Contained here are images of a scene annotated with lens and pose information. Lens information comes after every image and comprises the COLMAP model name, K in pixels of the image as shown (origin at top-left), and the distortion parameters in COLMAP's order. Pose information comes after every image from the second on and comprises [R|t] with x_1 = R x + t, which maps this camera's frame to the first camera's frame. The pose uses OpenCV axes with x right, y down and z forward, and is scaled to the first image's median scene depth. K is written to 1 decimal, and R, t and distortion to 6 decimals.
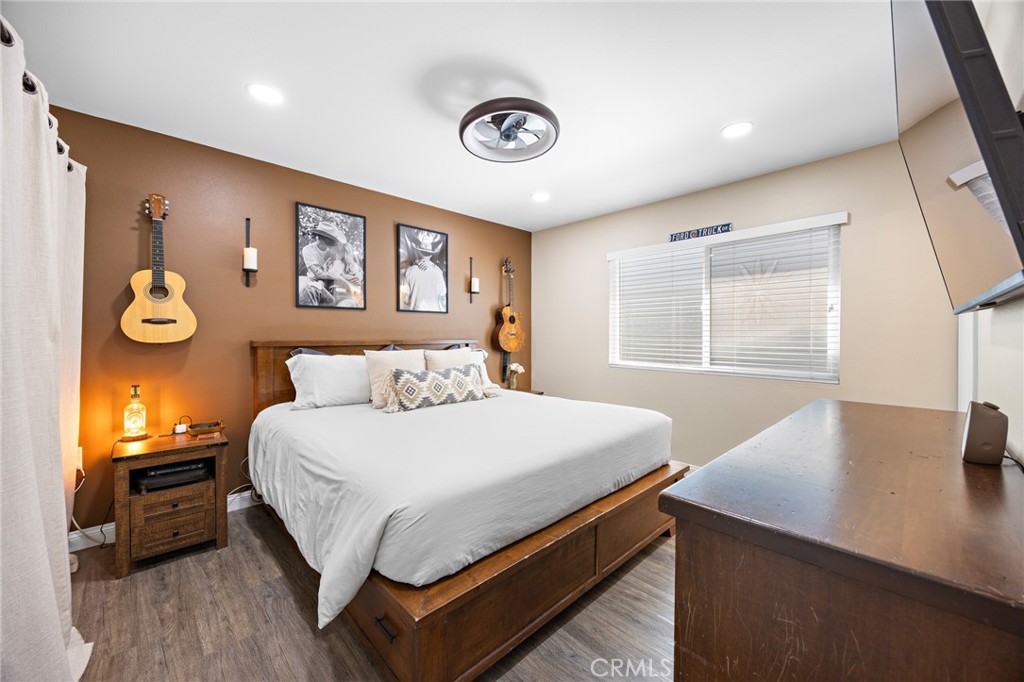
lens RADIAL K [[387.2, 0, 515.3], [0, 387.2, 338.1], [0, 0, 1]] dist [-0.002139, -0.000179]
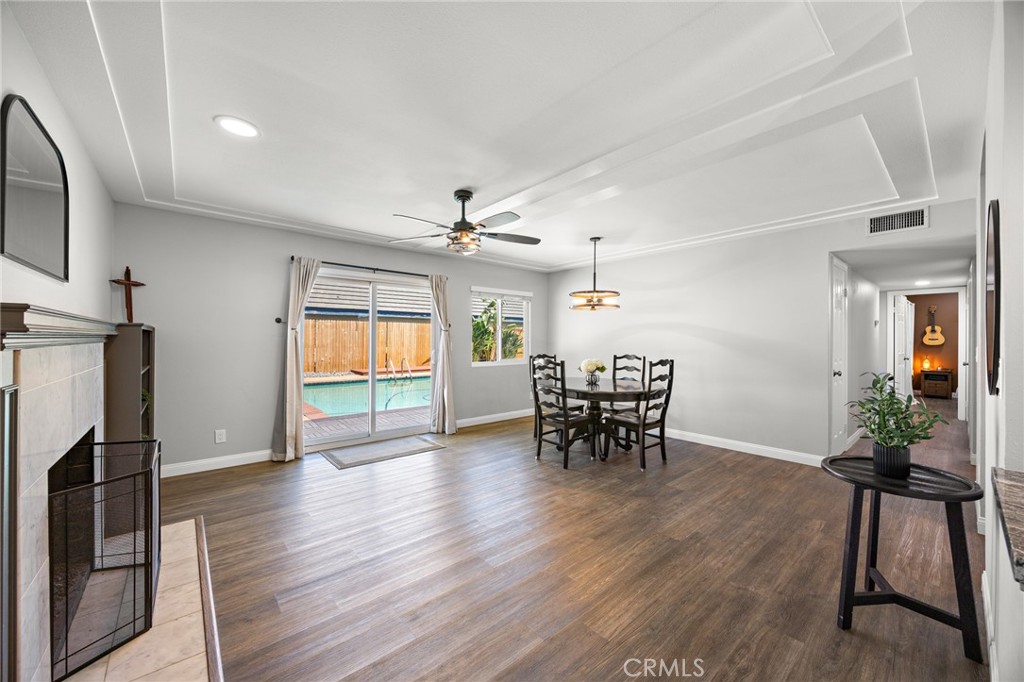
lens RADIAL K [[387.2, 0, 514.0], [0, 387.2, 340.8], [0, 0, 1]] dist [-0.002139, -0.000179]
pose [[-0.056376, 0.001252, -0.998409, 3.147392], [-0.003654, 0.999992, 0.001460, -0.020968], [0.998403, 0.003731, -0.056371, -2.944172]]
